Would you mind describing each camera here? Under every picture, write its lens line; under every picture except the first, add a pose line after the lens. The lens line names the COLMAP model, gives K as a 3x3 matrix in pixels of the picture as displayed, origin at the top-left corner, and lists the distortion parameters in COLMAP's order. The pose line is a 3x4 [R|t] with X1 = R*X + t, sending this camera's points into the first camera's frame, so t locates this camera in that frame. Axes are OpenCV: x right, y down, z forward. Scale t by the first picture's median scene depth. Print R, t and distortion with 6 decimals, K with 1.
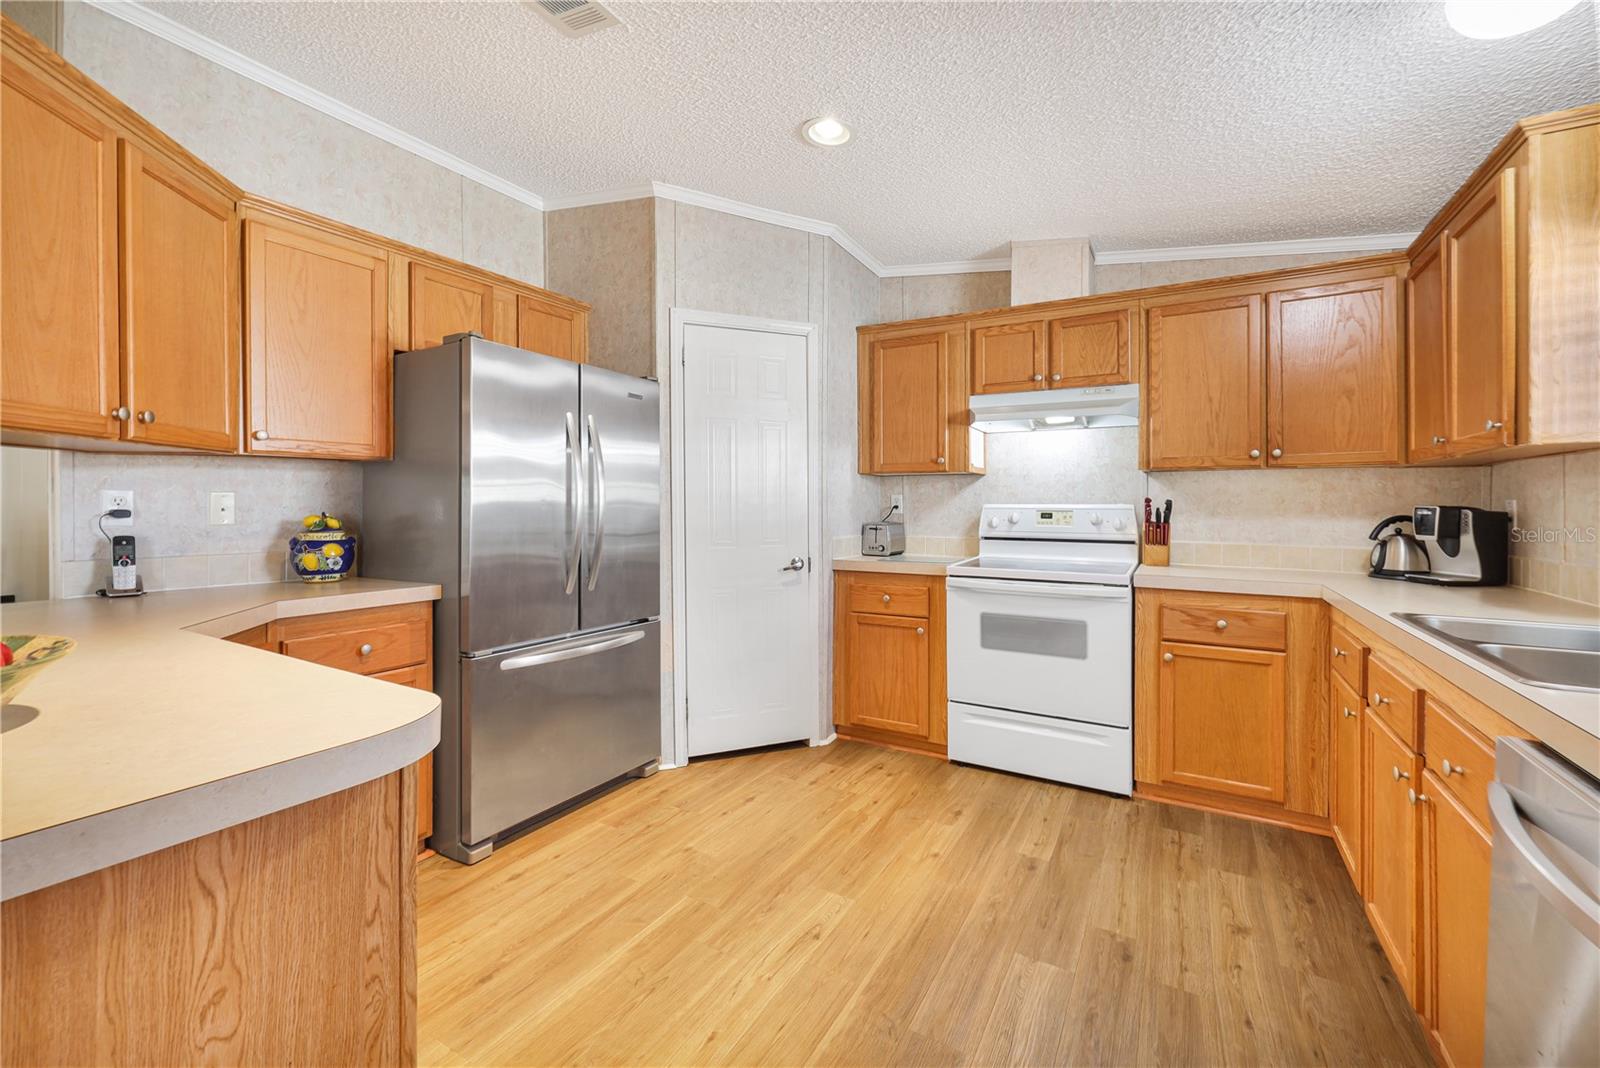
lens RADIAL K [[656.0, 0, 812.7], [0, 656.0, 506.1], [0, 0, 1]] dist [0.000208, -0.000339]
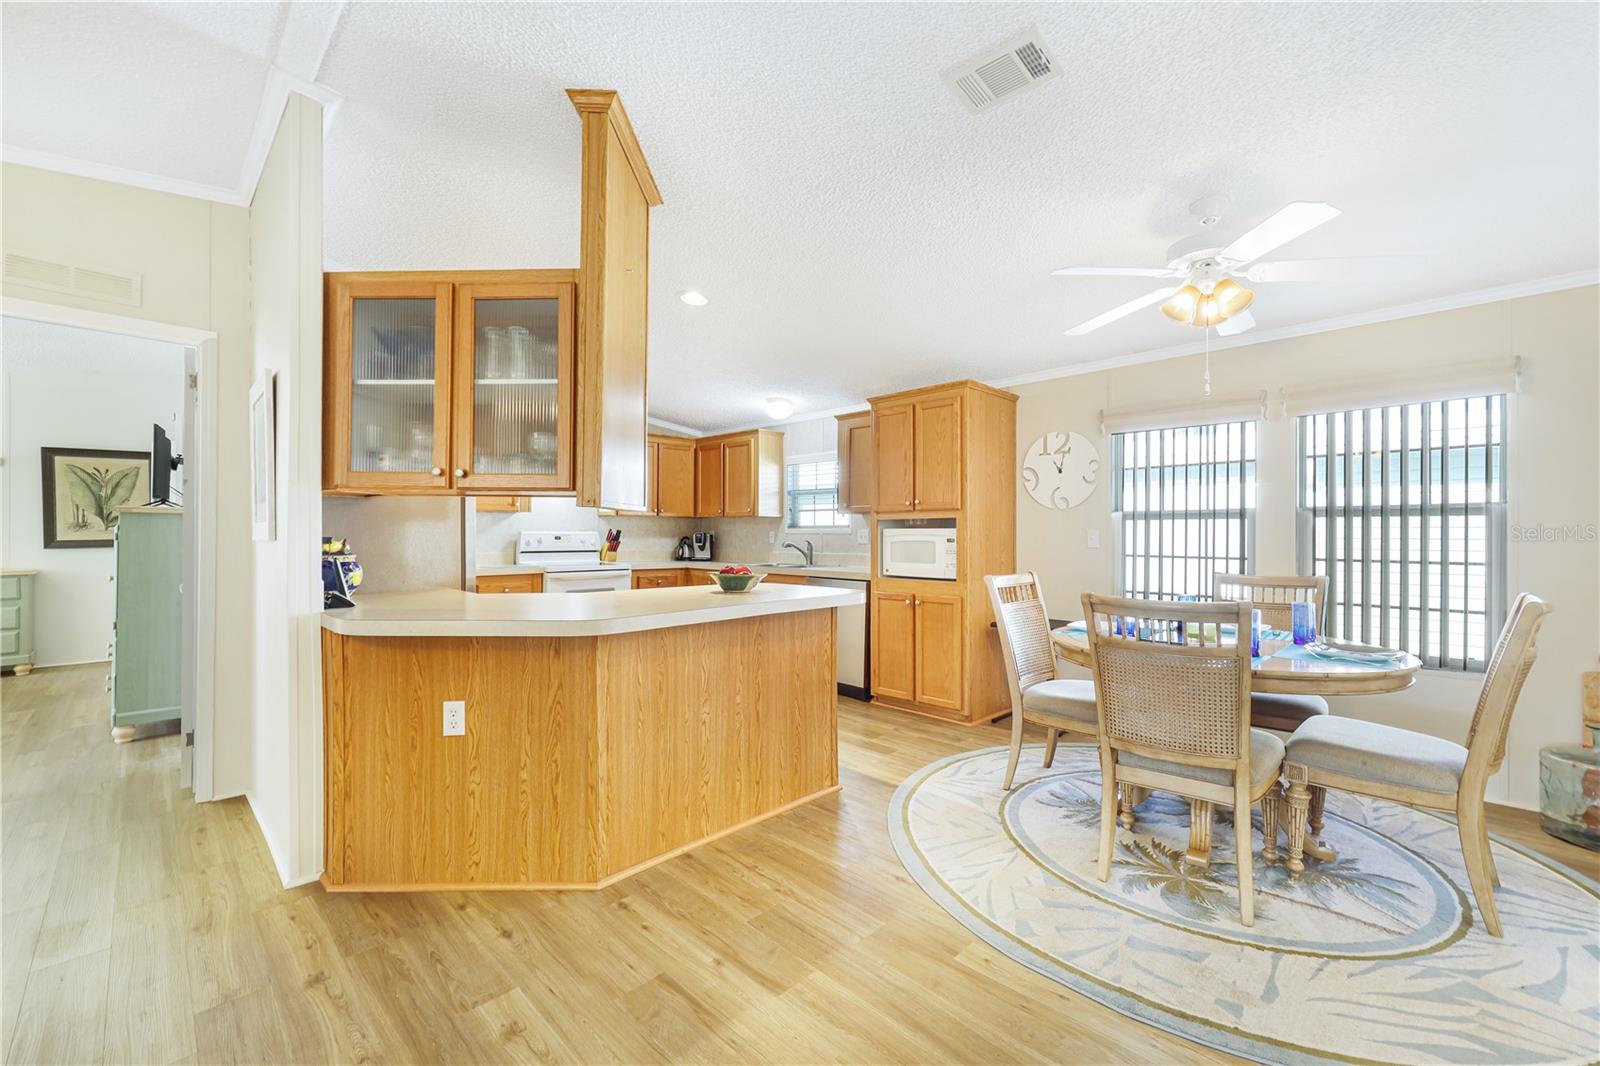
lens RADIAL K [[656.0, 0, 795.9], [0, 656.0, 527.6], [0, 0, 1]] dist [0.000208, -0.000339]
pose [[0.278705, 0.008101, 0.960343, -1.484398], [-0.001003, 0.999966, -0.008144, 0.000592], [-0.960376, 0.001307, 0.278704, -0.140540]]
